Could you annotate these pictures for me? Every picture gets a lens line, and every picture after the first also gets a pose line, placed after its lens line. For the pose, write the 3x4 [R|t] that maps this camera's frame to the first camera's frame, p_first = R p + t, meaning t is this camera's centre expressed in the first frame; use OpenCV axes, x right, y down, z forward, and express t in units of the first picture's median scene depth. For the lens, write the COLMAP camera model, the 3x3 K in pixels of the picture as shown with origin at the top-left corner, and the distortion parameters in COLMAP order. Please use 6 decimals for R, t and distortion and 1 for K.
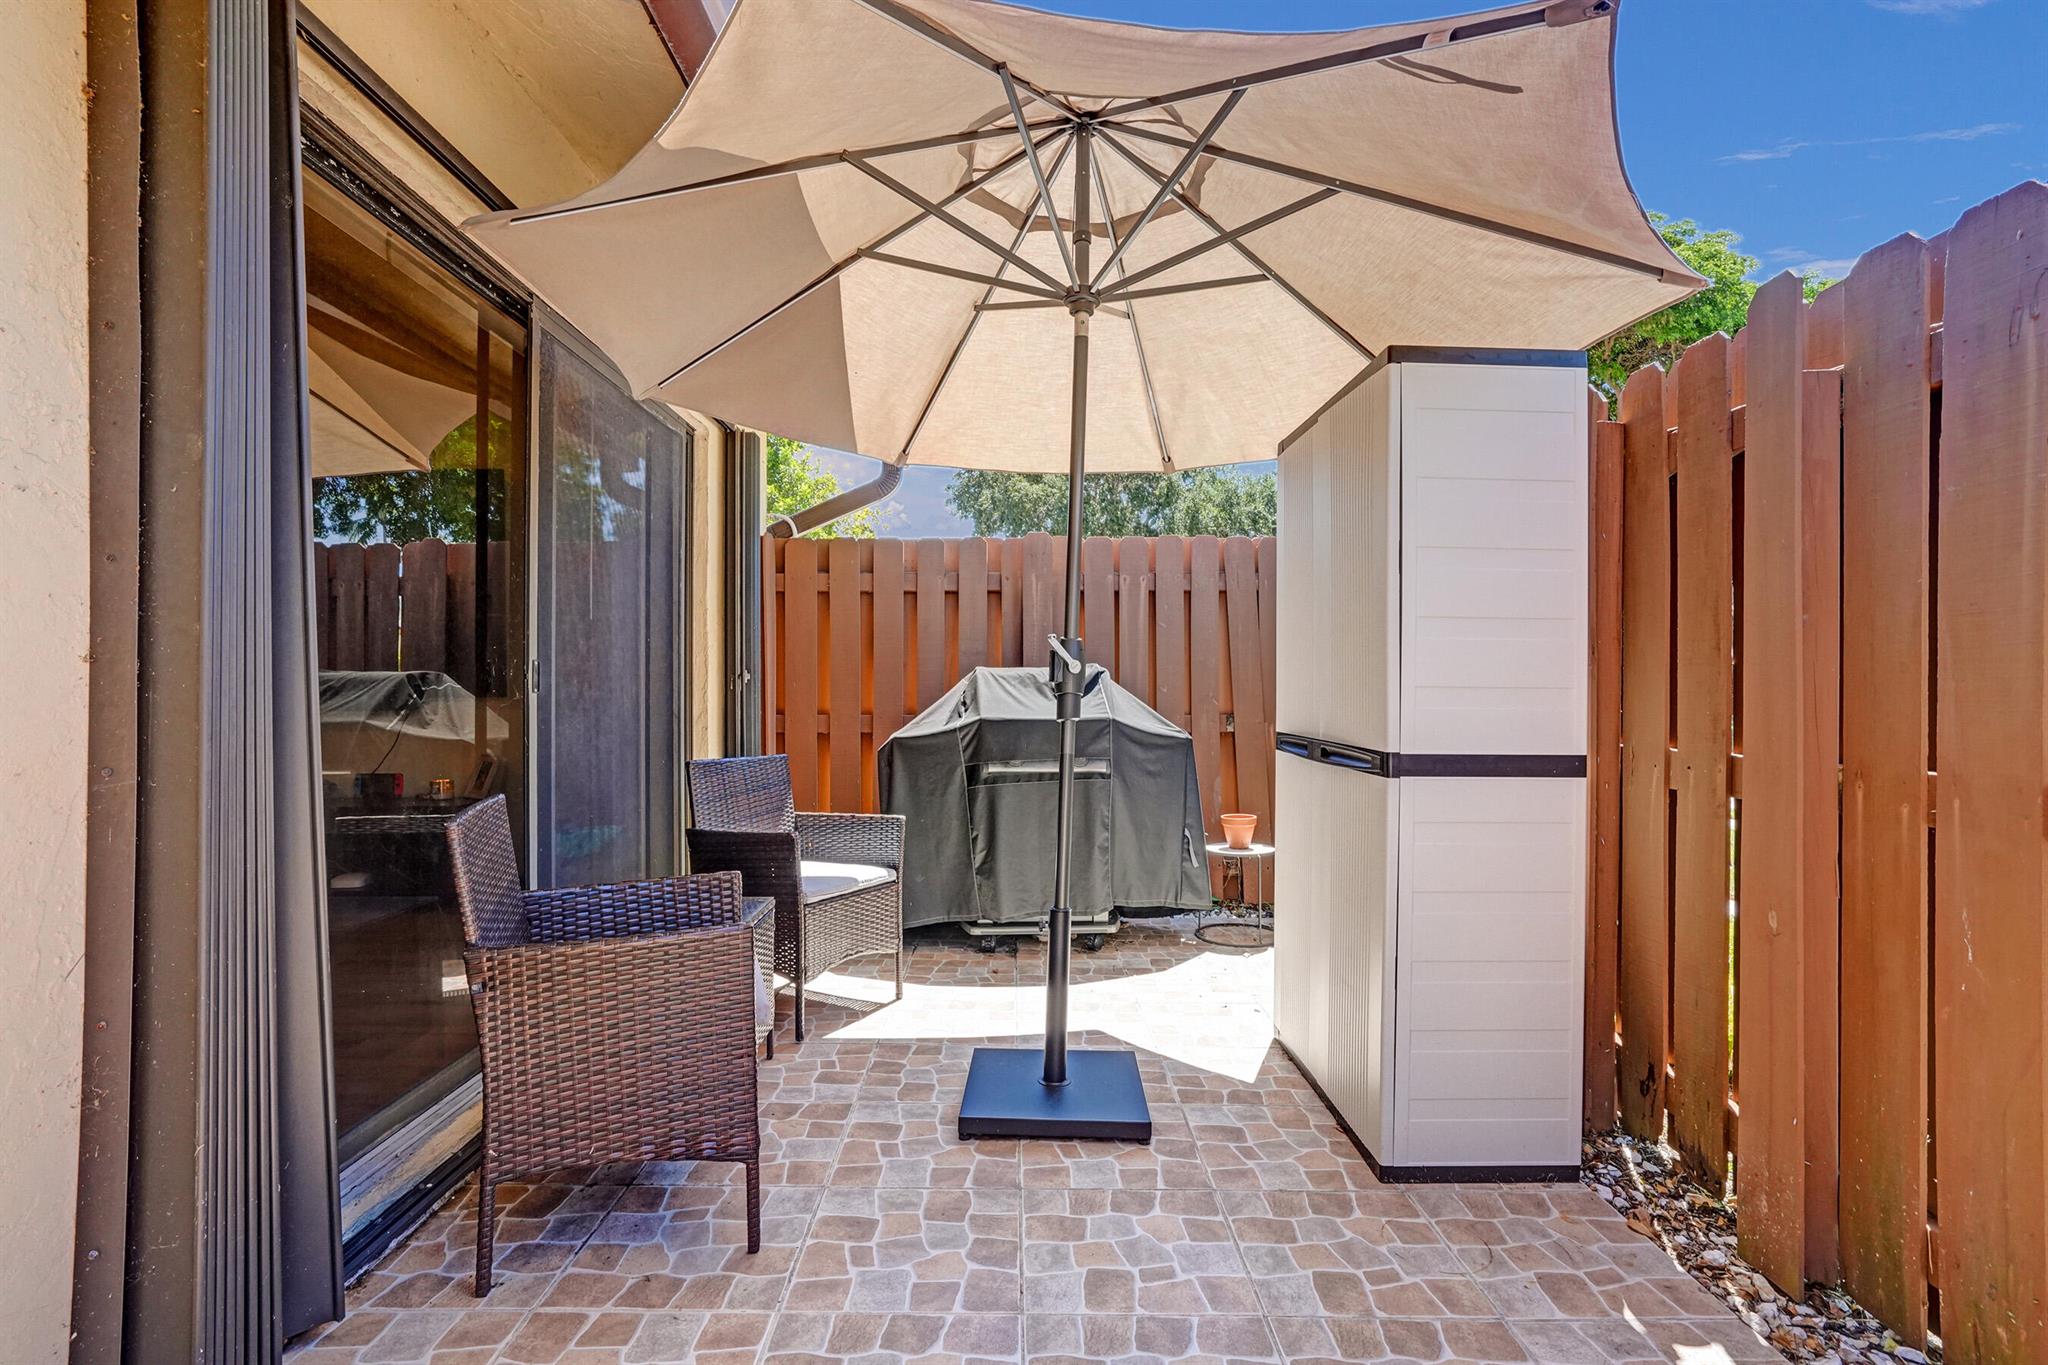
lens RADIAL K [[986.6, 0, 1019.1], [0, 986.6, 693.1], [0, 0, 1]] dist [-0.052573, 0.020462]
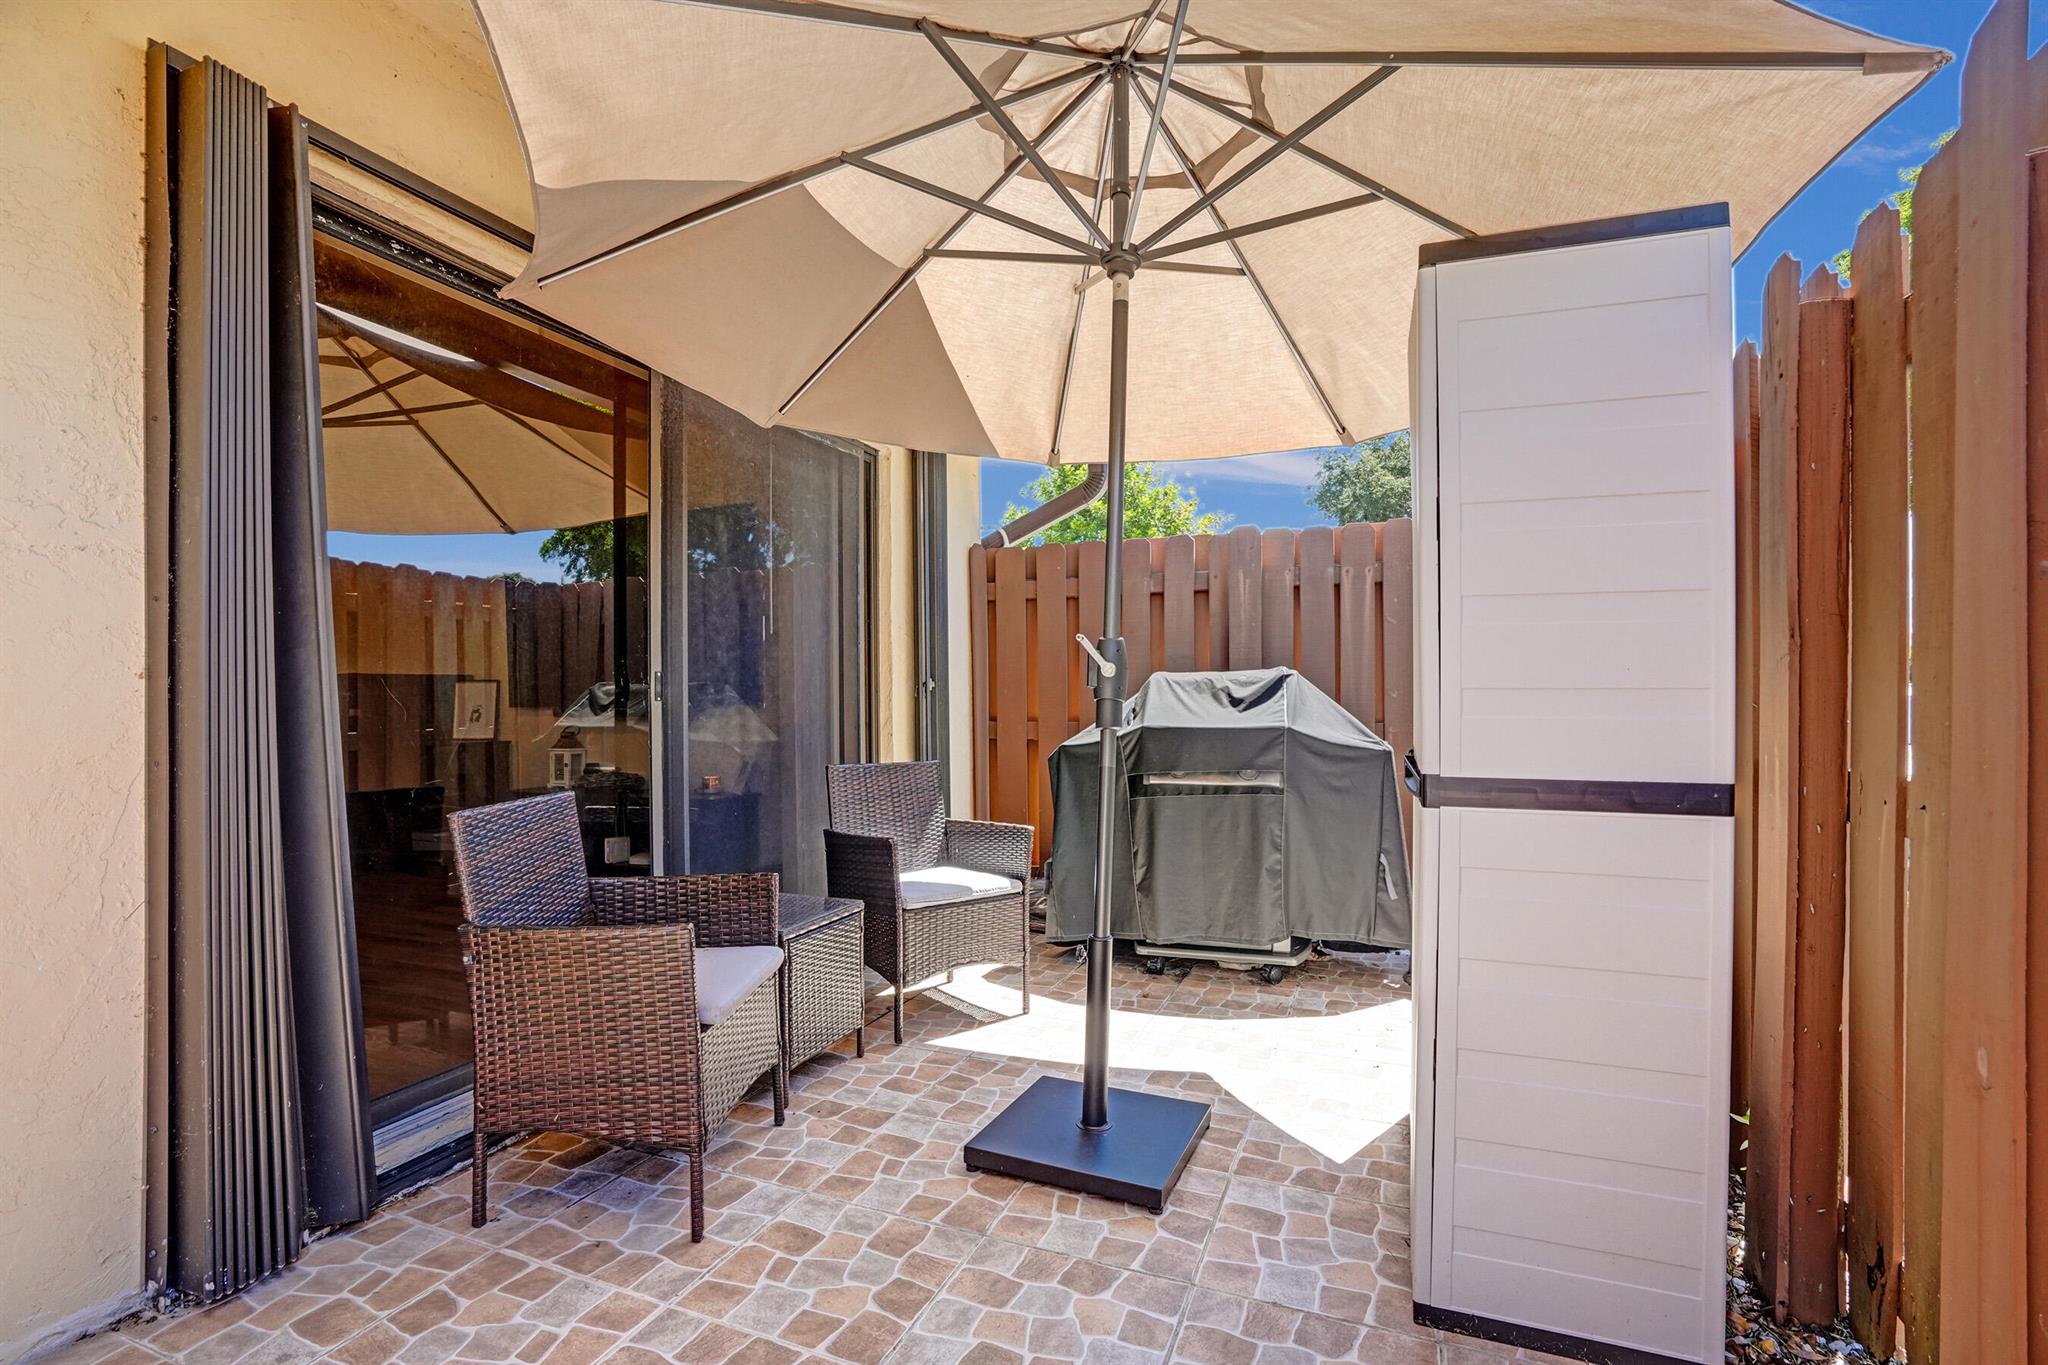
lens RADIAL K [[967.0, 0, 997.8], [0, 967.0, 706.7], [0, 0, 1]] dist [-0.064052, 0.021024]
pose [[0.919800, -0.001919, -0.392384, 0.269072], [0.004509, 0.999974, 0.005680, 0.001684], [0.392363, -0.006994, 0.919784, 0.132172]]
